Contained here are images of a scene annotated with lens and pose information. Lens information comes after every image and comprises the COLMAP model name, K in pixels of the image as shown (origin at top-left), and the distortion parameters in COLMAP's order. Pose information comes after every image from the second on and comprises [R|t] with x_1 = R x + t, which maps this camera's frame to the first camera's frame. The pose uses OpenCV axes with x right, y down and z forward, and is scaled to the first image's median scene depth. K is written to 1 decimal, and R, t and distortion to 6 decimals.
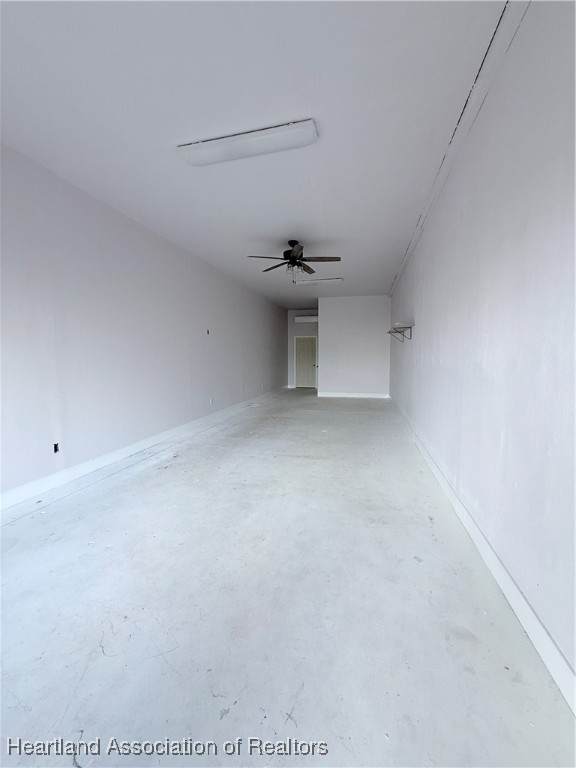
lens RADIAL K [[308.4, 0, 288.0], [0, 308.4, 384.0], [0, 0, 1]] dist [0.000572, 0.000003]
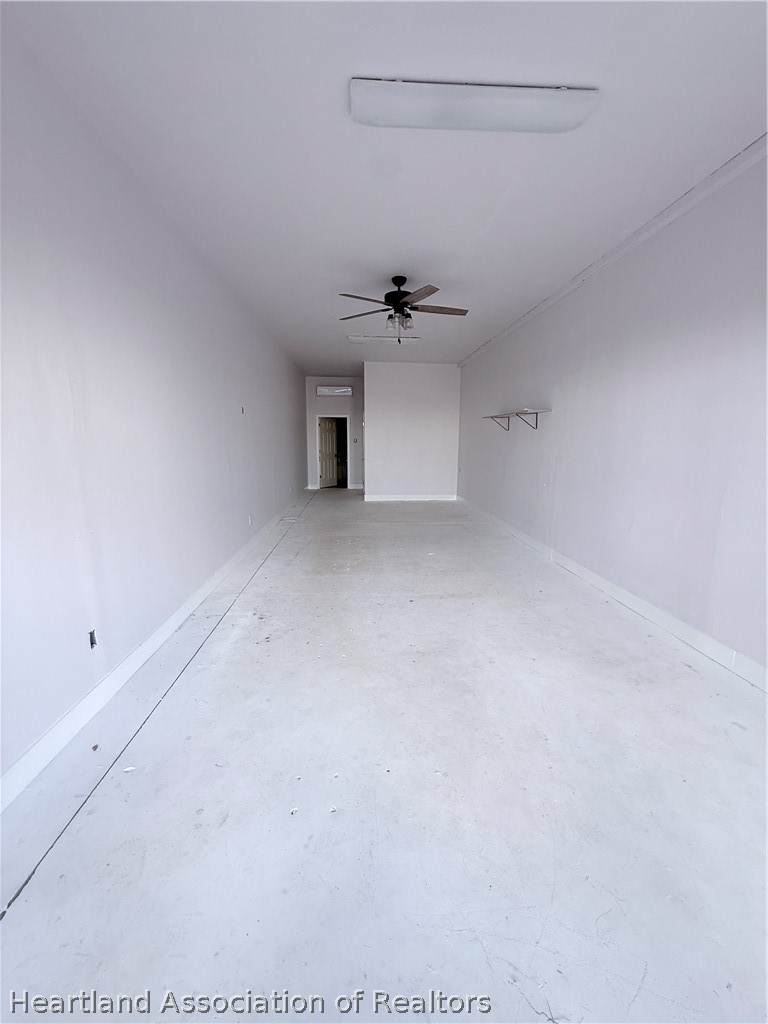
lens RADIAL K [[411.2, 0, 384.0], [0, 411.2, 512.0], [0, 0, 1]] dist [0.000572, 0.000003]
pose [[0.951518, -0.044985, 0.304287, -0.305617], [0.018440, 0.995811, 0.089555, -0.038965], [-0.307041, -0.079602, 0.948361, 0.127392]]
